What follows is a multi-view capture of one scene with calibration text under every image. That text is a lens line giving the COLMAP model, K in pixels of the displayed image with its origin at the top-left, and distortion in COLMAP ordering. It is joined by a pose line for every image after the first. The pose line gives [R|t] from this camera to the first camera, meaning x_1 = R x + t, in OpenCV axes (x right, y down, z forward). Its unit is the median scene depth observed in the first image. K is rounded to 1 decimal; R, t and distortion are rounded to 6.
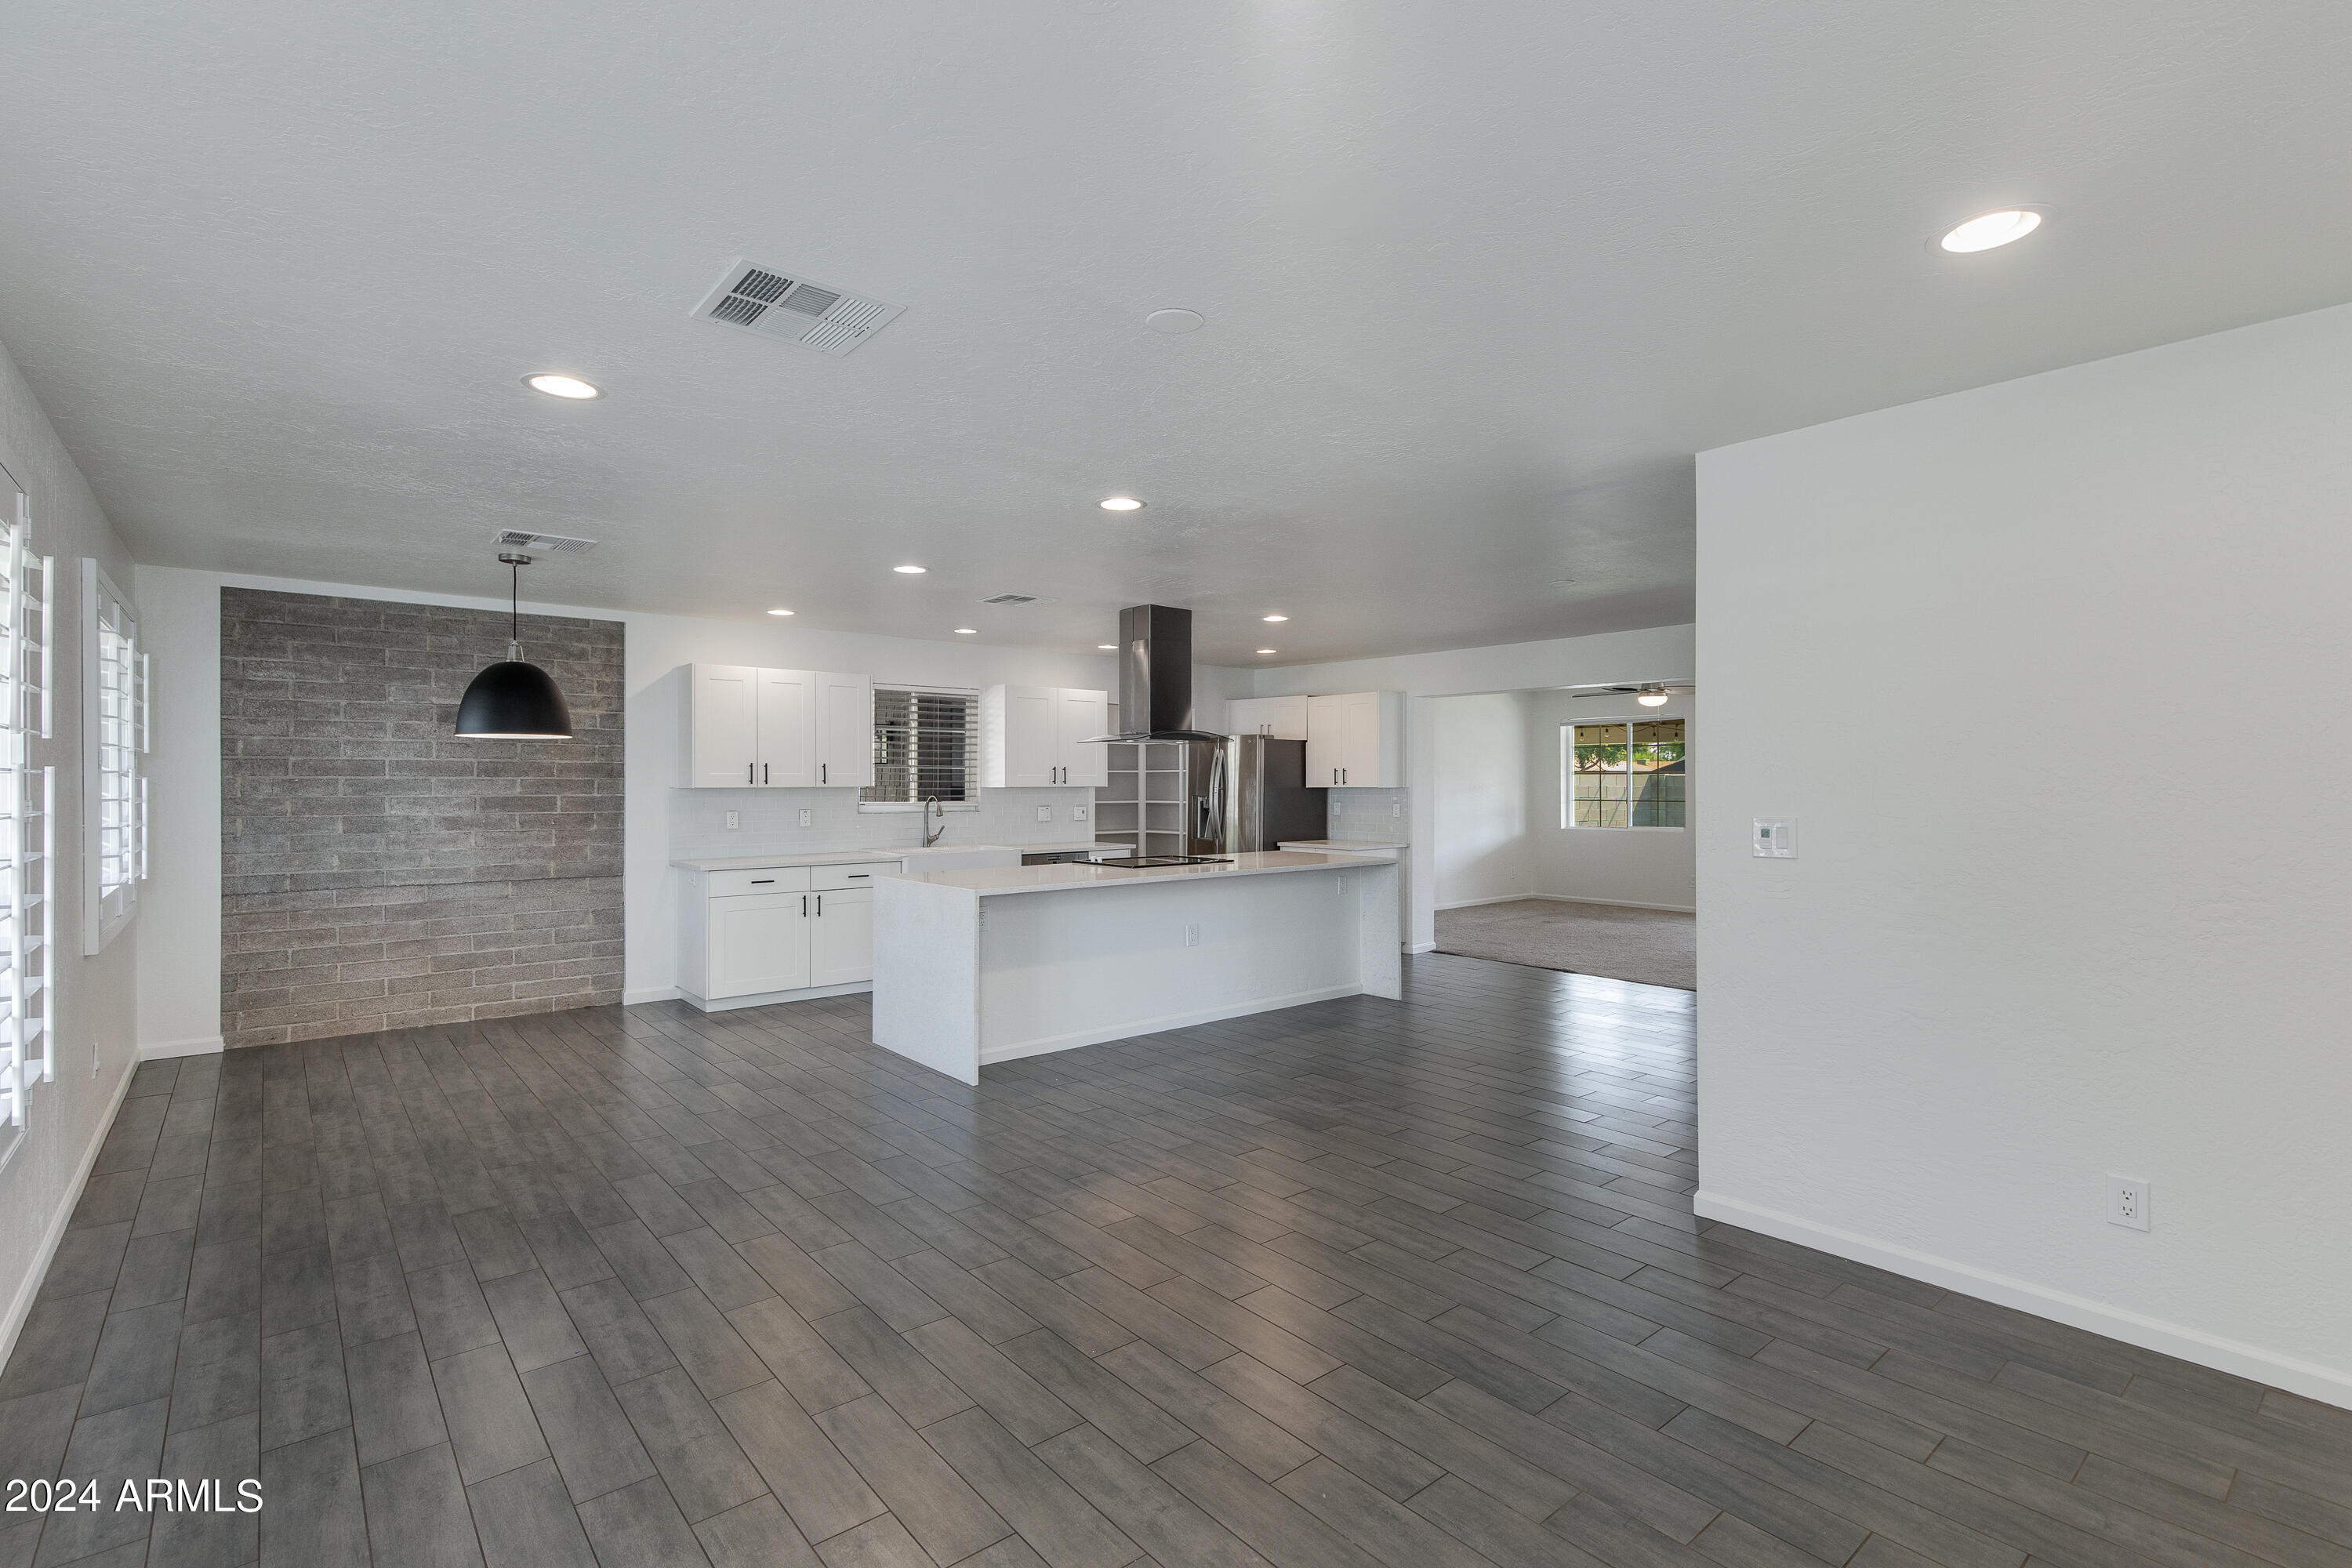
lens RADIAL K [[1089.3, 0, 1179.9], [0, 1089.3, 777.9], [0, 0, 1]] dist [0.003838, -0.000375]
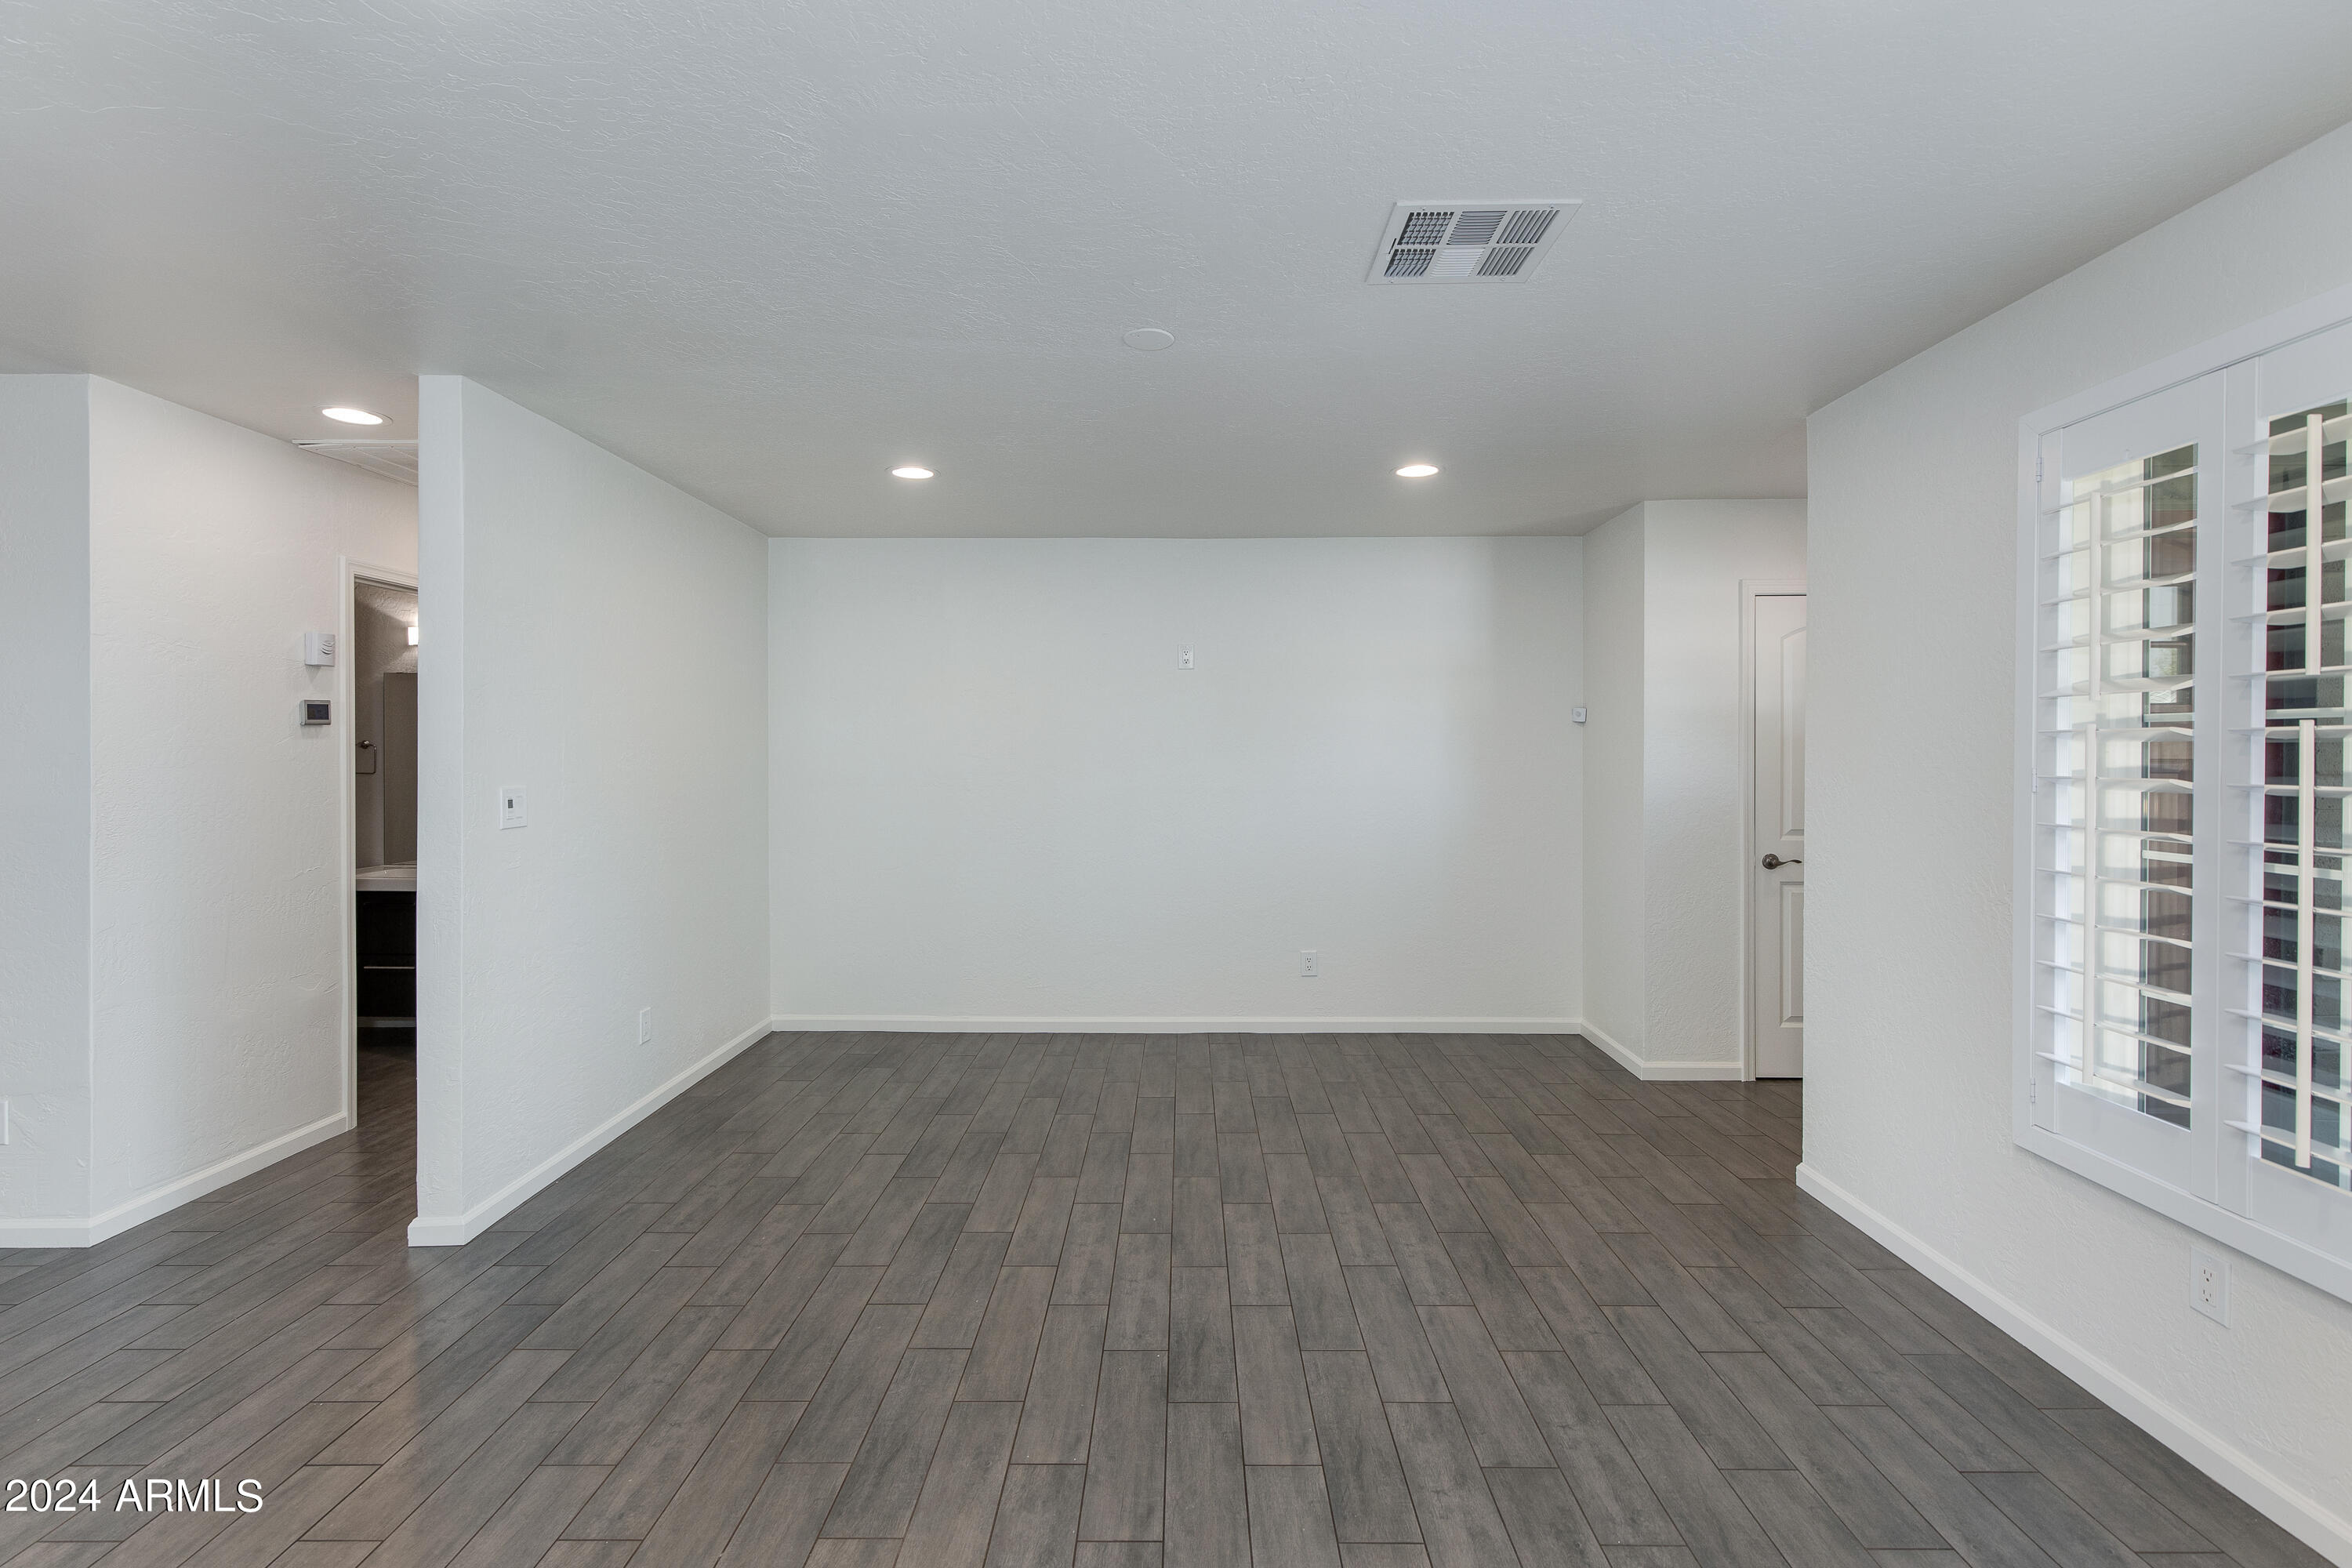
lens RADIAL K [[1079.0, 0, 1176.9], [0, 1079.0, 769.9], [0, 0, 1]] dist [0.010670, -0.004221]
pose [[-0.760674, -0.010723, 0.649046, -0.299182], [-0.001420, 0.999889, 0.014855, 0.002683], [-0.649133, 0.010378, -0.760604, 0.732015]]
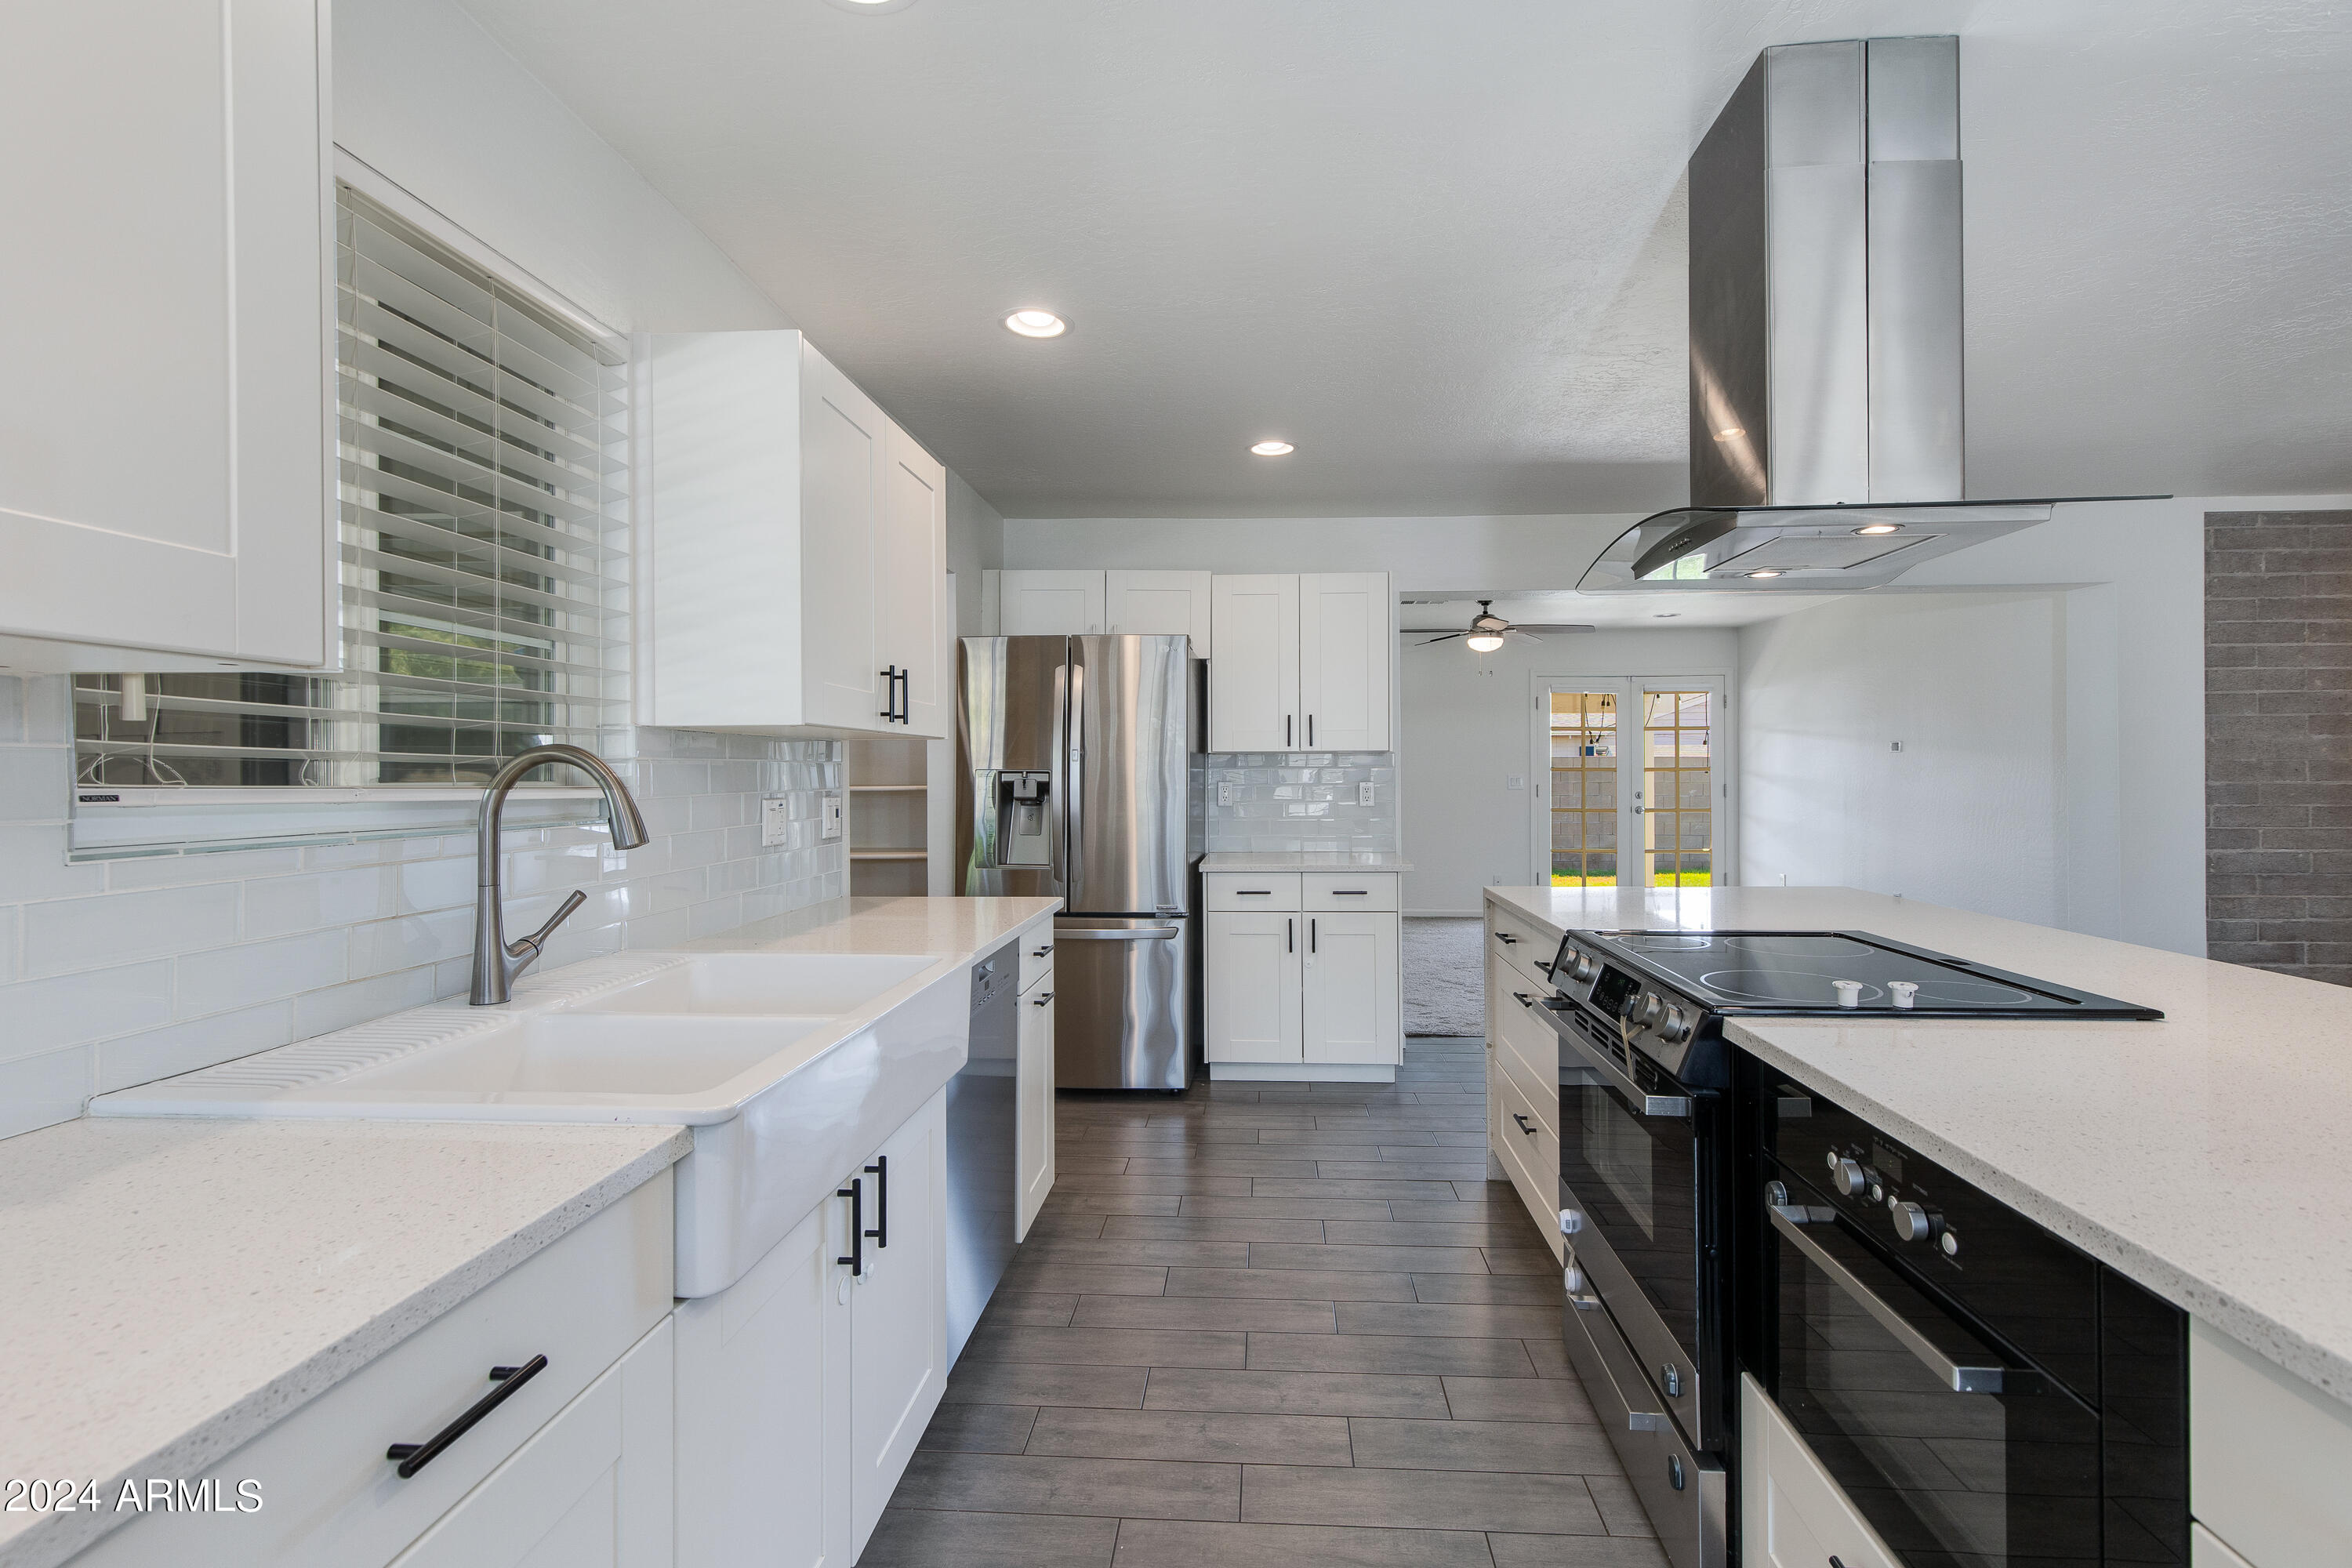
lens RADIAL K [[1074.9, 0, 1197.7], [0, 1074.9, 773.7], [0, 0, 1]] dist [0.006304, -0.000292]
pose [[0.685770, -0.001411, 0.727817, -0.373972], [0.000202, 0.999998, 0.001748, 0.026970], [-0.727818, -0.001052, 0.685769, 0.990193]]
